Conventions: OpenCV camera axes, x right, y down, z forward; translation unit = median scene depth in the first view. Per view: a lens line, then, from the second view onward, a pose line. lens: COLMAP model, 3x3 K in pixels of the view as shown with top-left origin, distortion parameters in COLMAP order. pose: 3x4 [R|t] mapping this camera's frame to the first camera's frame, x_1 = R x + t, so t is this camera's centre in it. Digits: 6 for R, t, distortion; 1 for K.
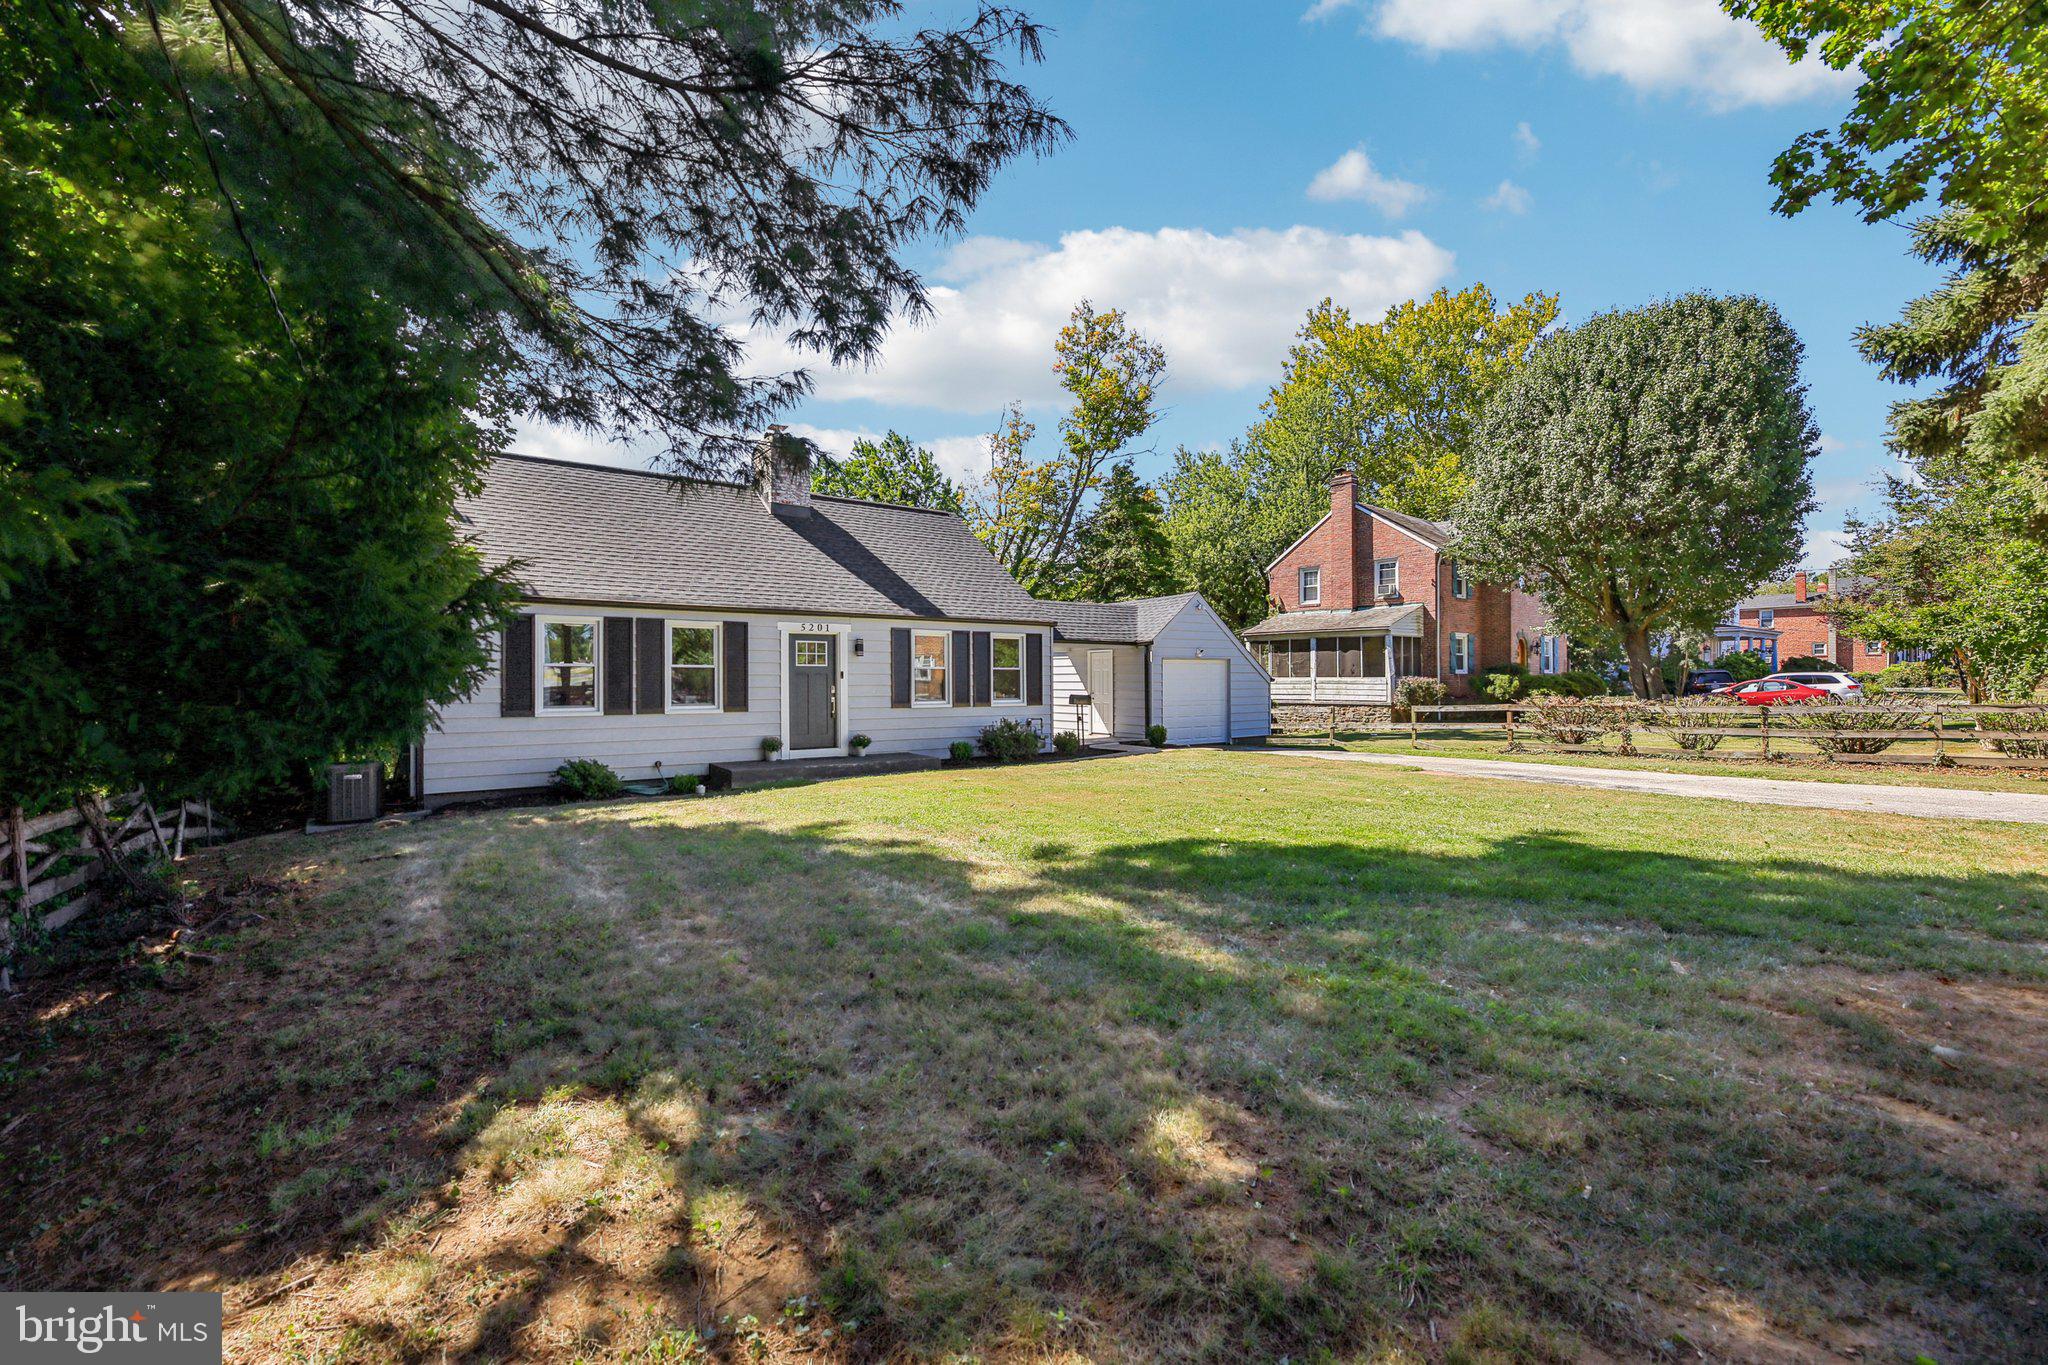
lens RADIAL K [[857.6, 0, 1007.0], [0, 857.6, 671.7], [0, 0, 1]] dist [-0.001416, -0.000192]
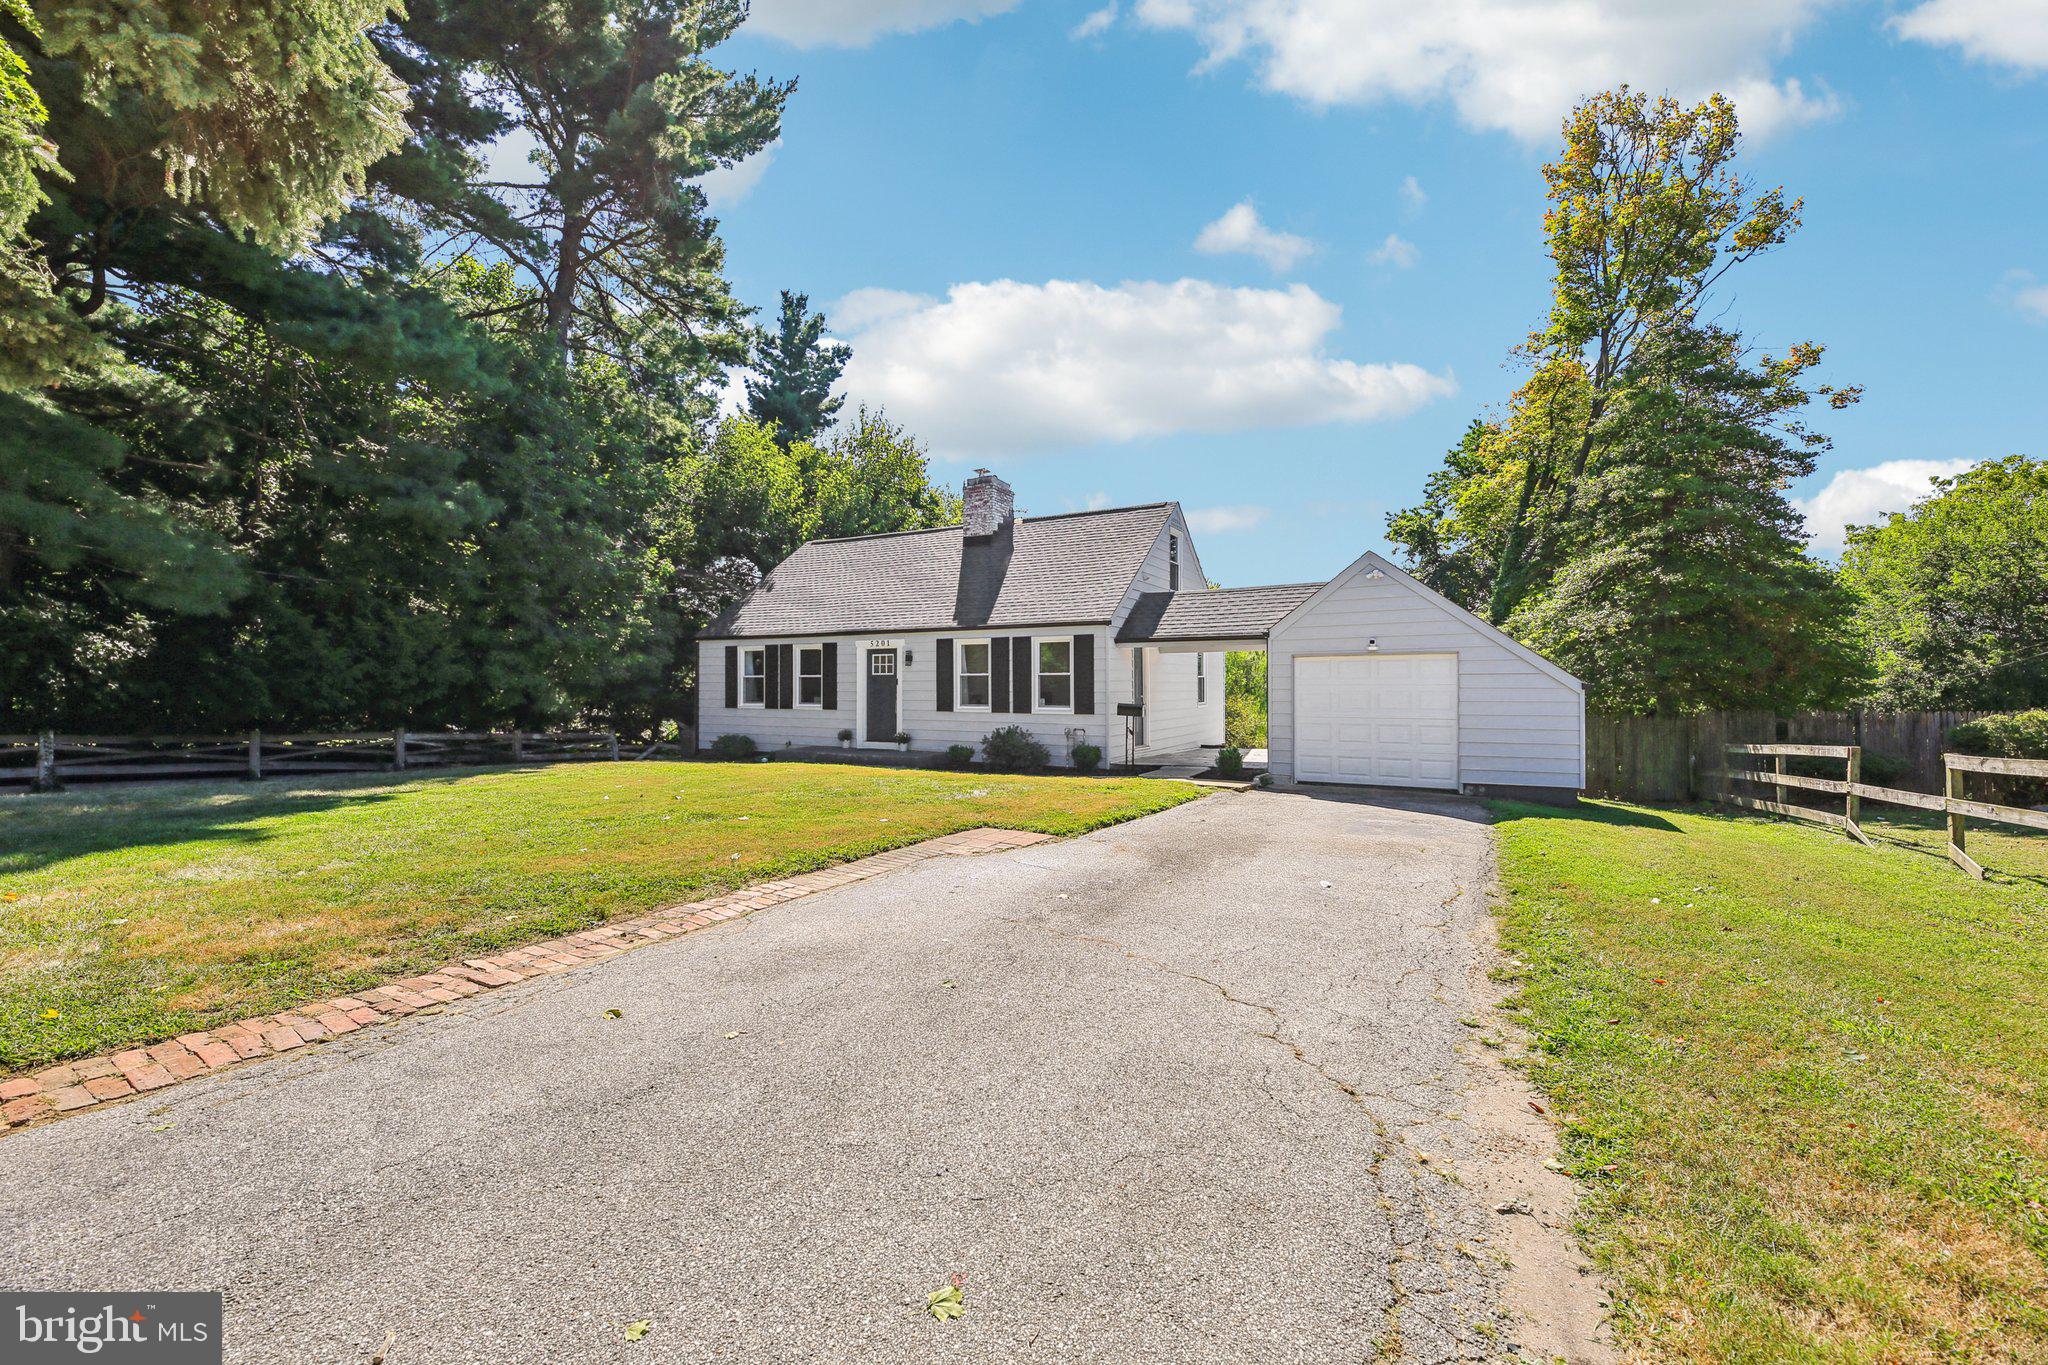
lens RADIAL K [[822.7, 0, 997.3], [0, 822.7, 686.8], [0, 0, 1]] dist [-0.000272, -0.000025]
pose [[0.415953, 0.000941, -0.909385, 0.852467], [0.007230, 0.999964, 0.004342, 0.006298], [0.909357, -0.008380, 0.415932, 0.611174]]
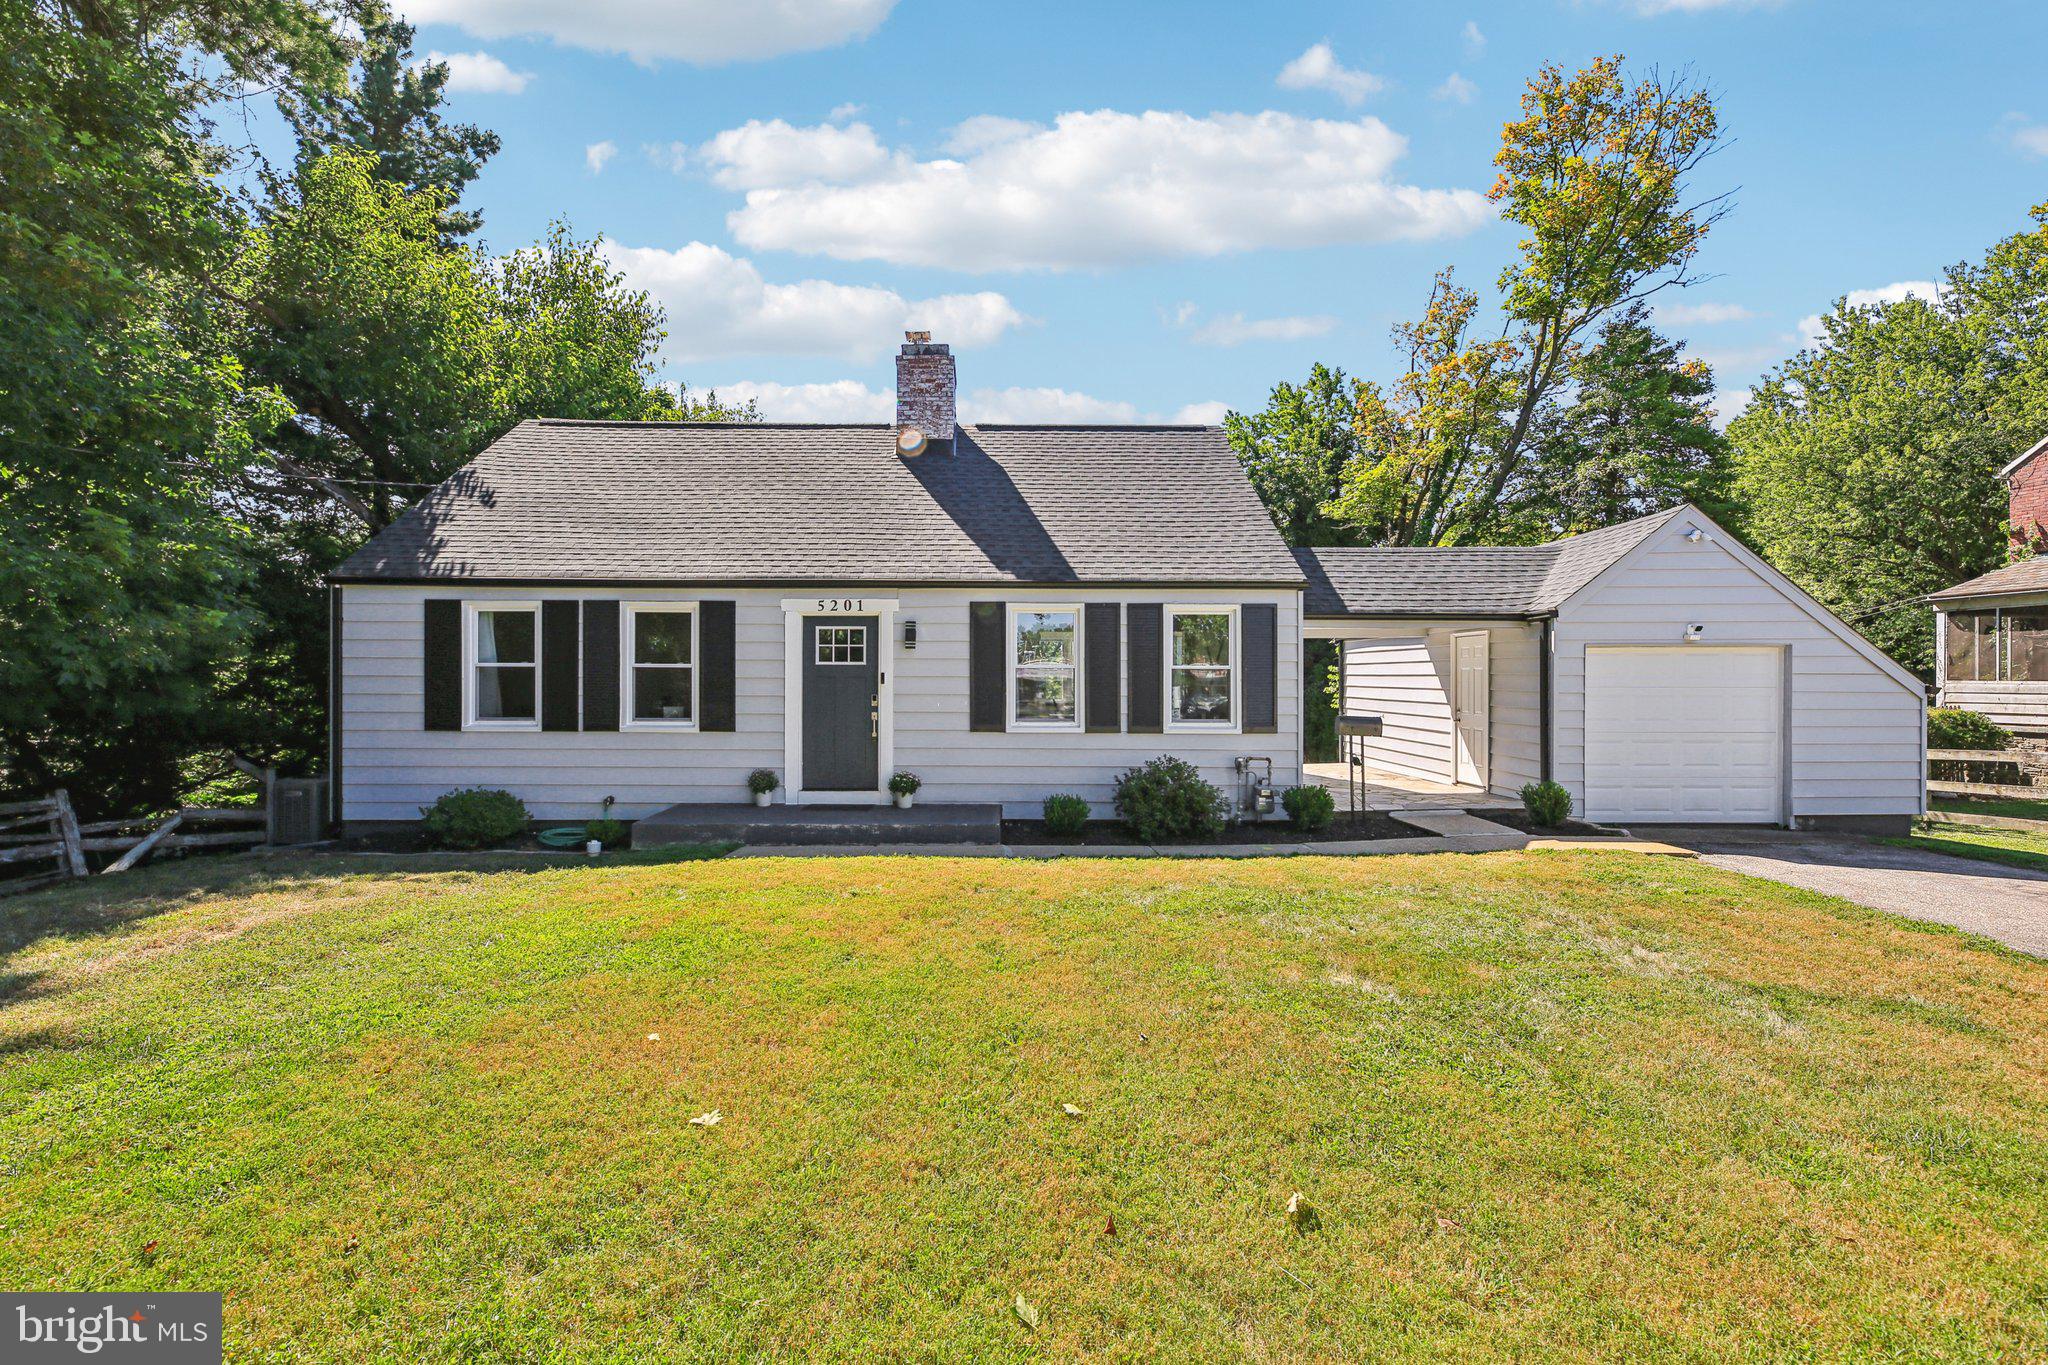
lens RADIAL K [[857.6, 0, 1007.0], [0, 857.6, 671.7], [0, 0, 1]] dist [-0.001416, -0.000192]
pose [[0.816516, 0.002205, -0.577318, 0.238944], [0.001031, 0.999986, 0.005277, -0.004190], [0.577321, -0.004905, 0.816502, 0.498007]]
